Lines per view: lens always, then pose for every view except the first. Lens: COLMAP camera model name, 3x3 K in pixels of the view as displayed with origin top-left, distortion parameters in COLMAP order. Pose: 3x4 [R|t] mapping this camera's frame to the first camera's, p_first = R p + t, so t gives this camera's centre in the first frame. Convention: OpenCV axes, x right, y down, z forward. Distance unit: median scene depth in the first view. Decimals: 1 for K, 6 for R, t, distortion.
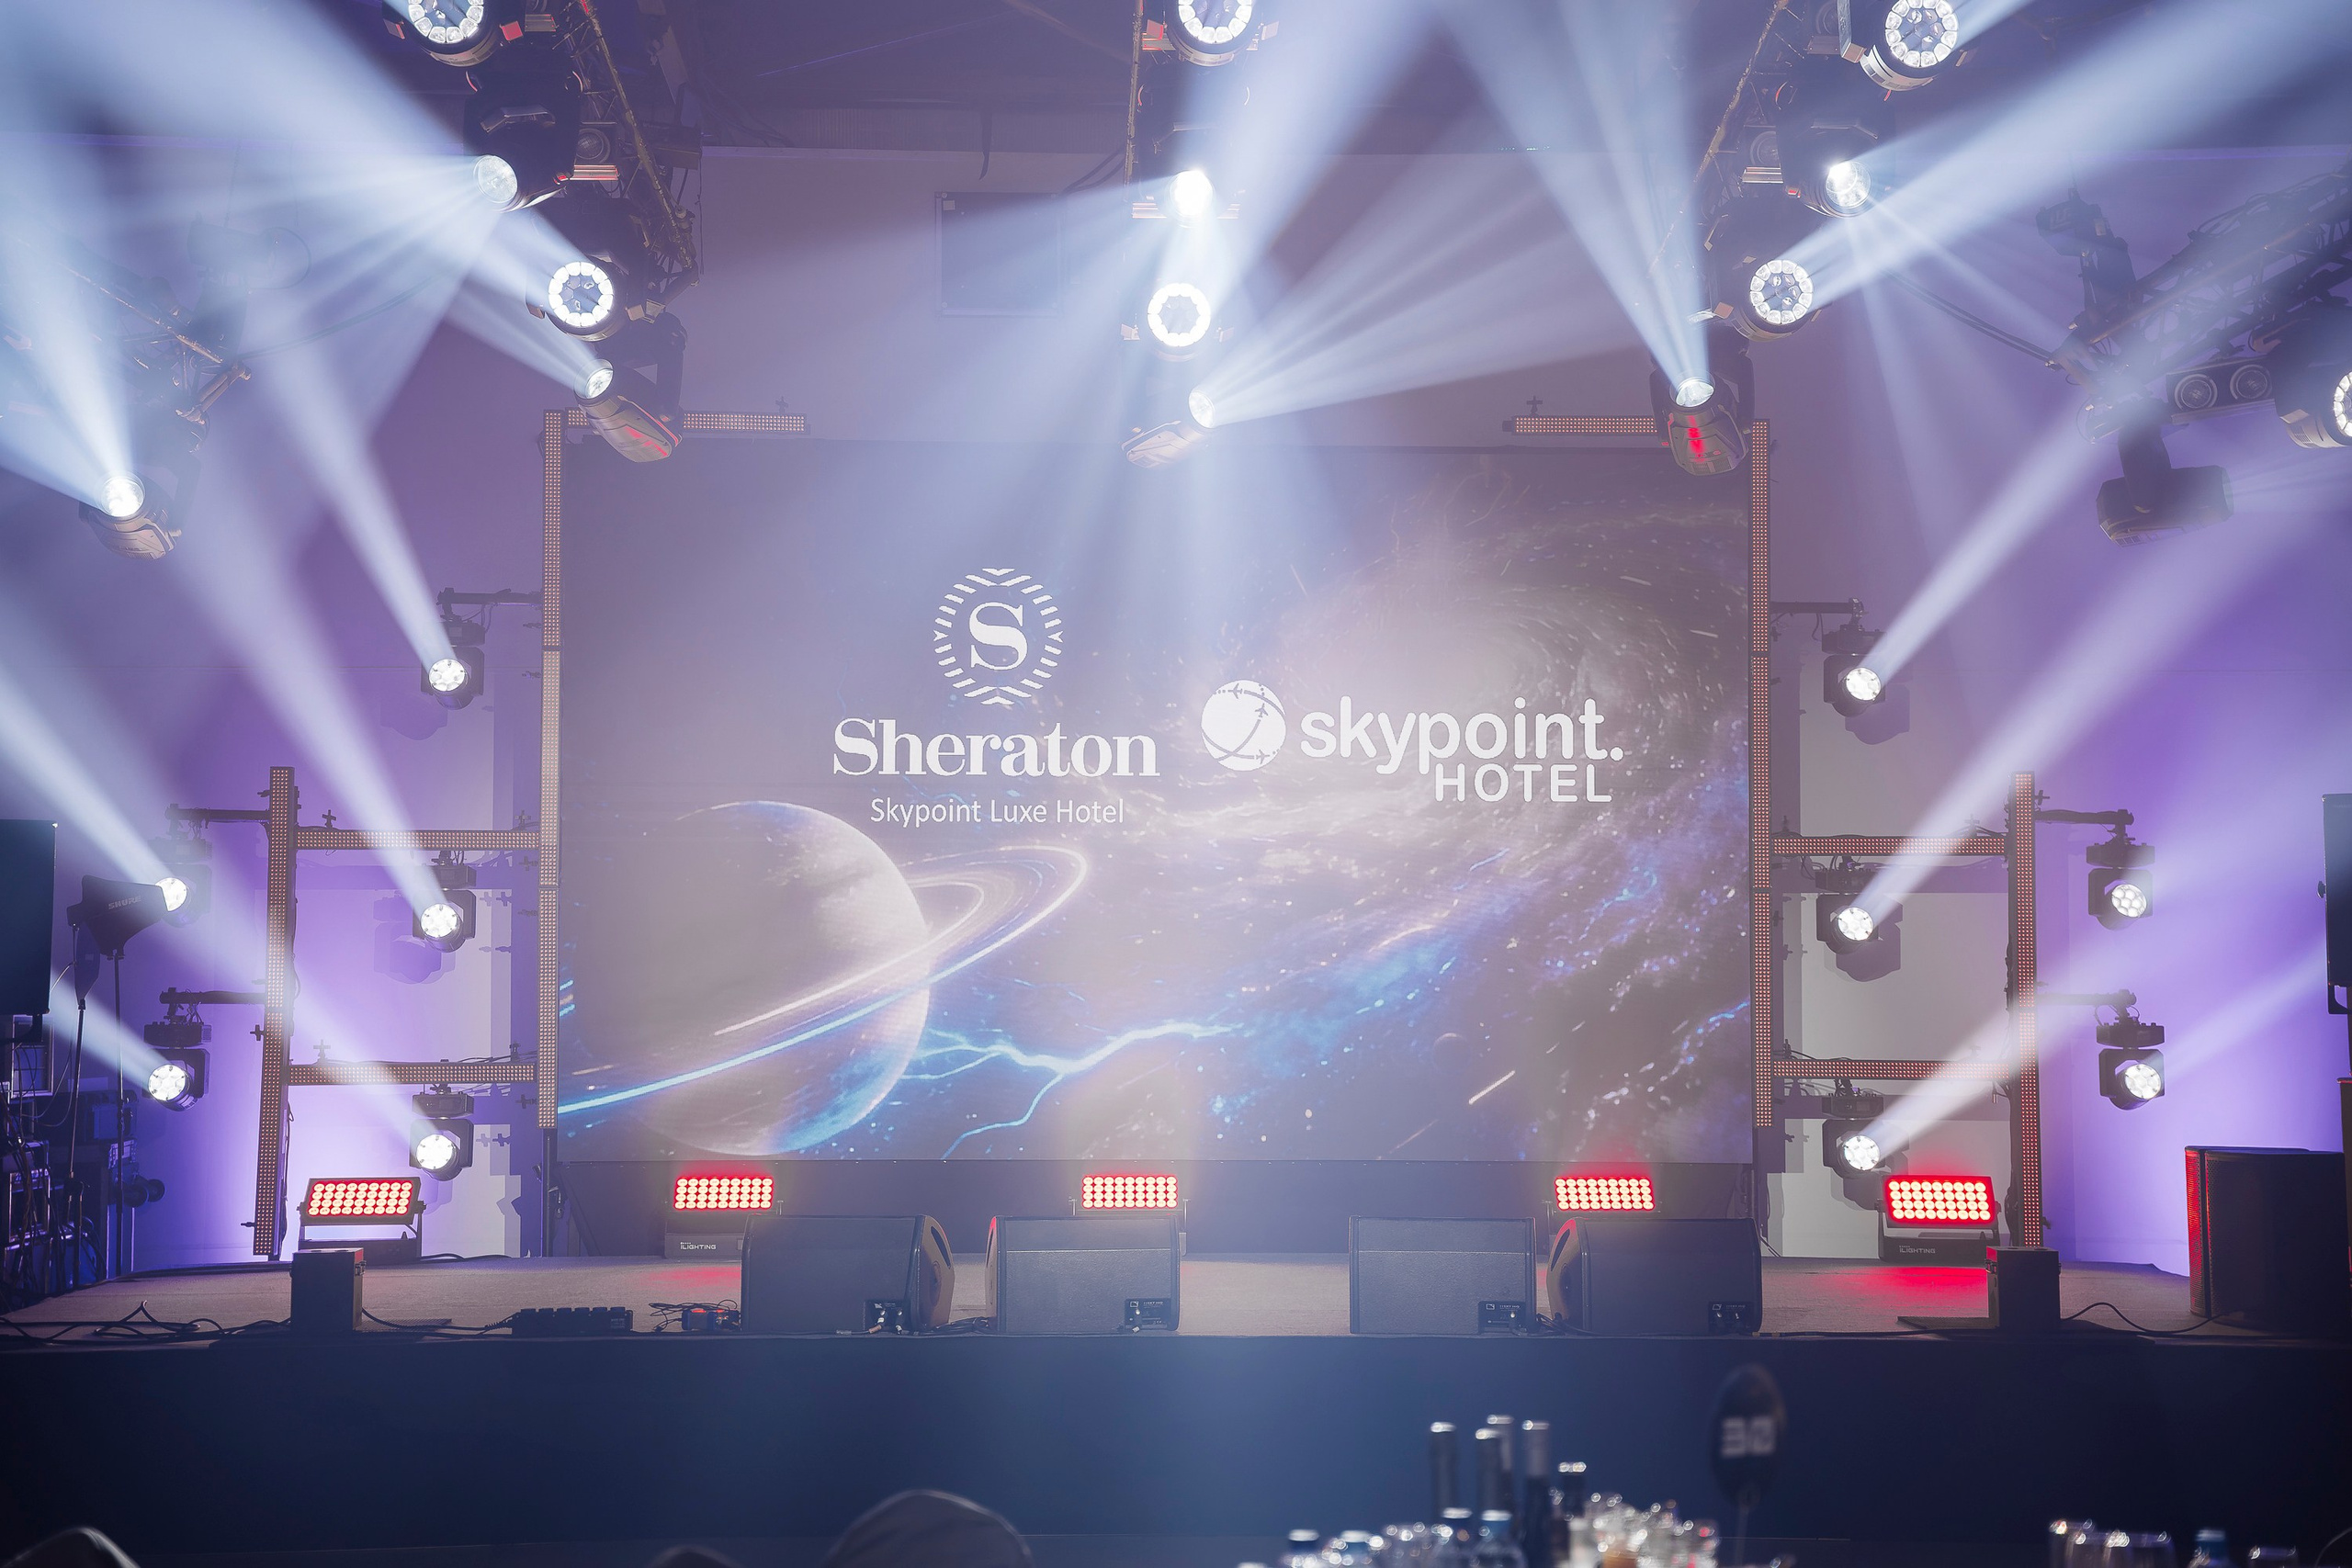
lens RADIAL K [[3803.0, 0, 1192.1], [0, 3803.0, 787.5], [0, 0, 1]] dist [0.263957, 0.000000]
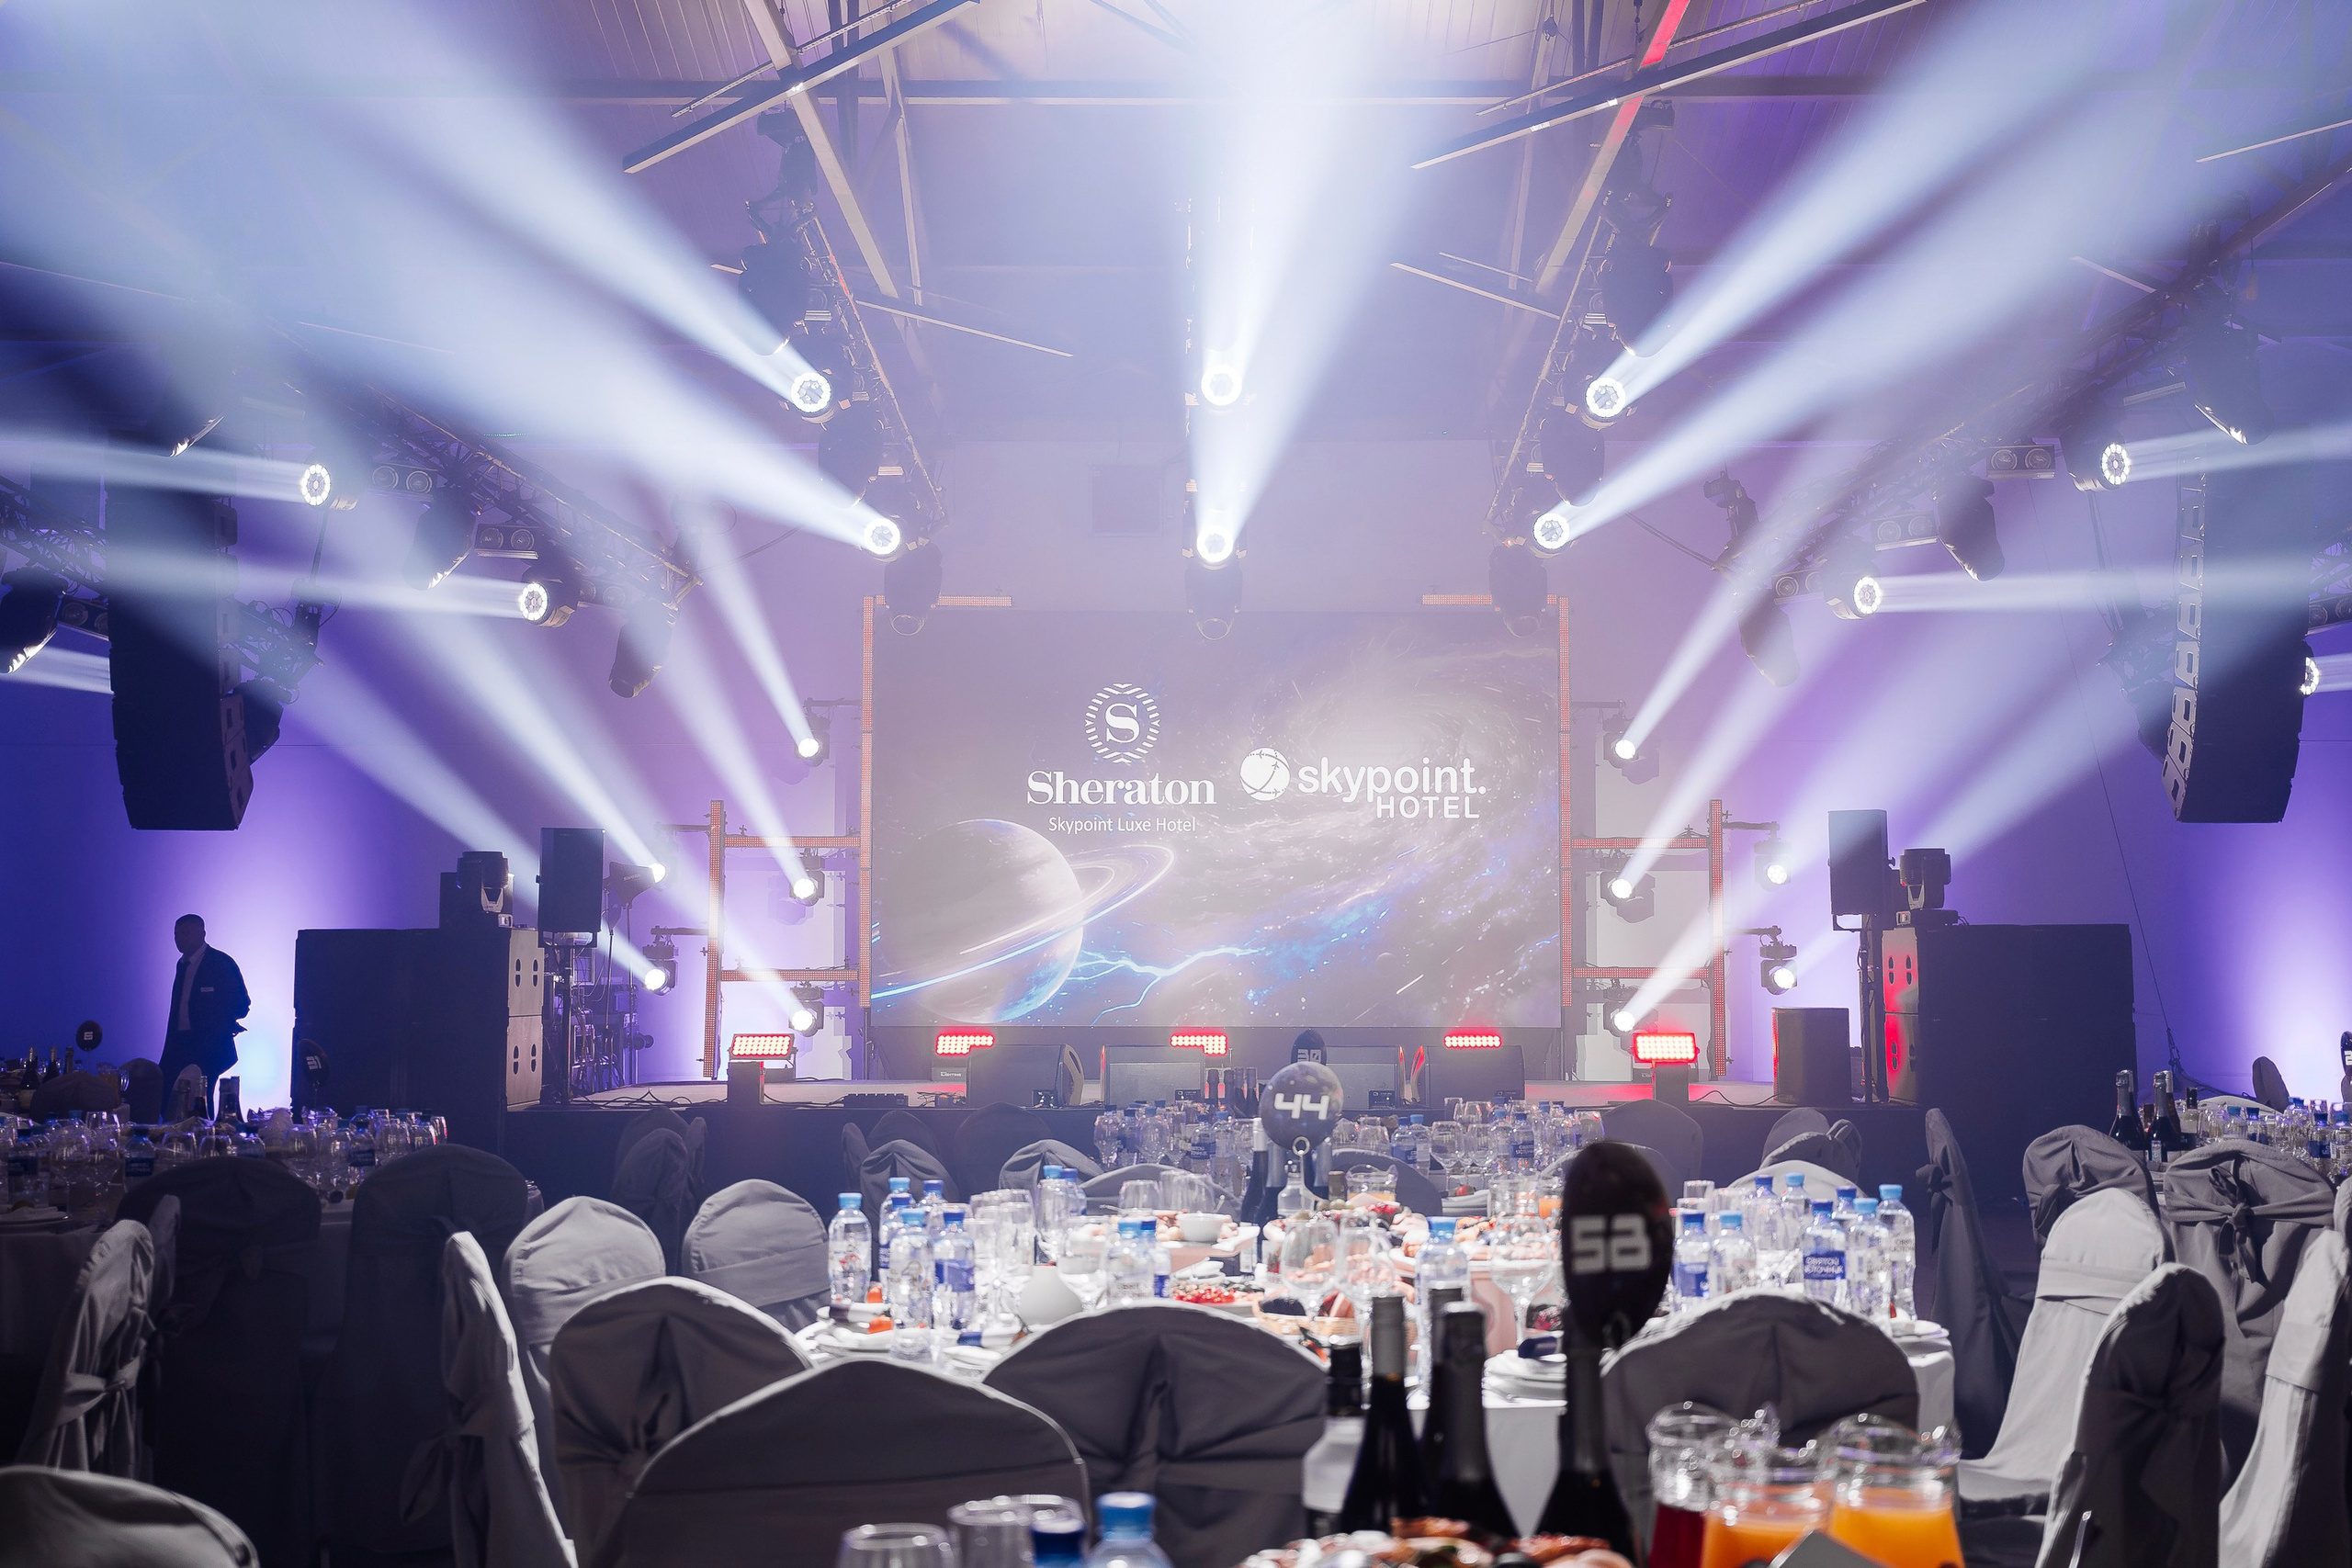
lens RADIAL K [[2484.1, 0, 1196.7], [0, 2484.1, 769.4], [0, 0, 1]] dist [0.016787, 0.000000]
pose [[0.999279, -0.003650, -0.037789, 0.025305], [0.002995, 0.999845, -0.017366, 0.000911], [0.037846, 0.017241, 0.999135, -0.122951]]
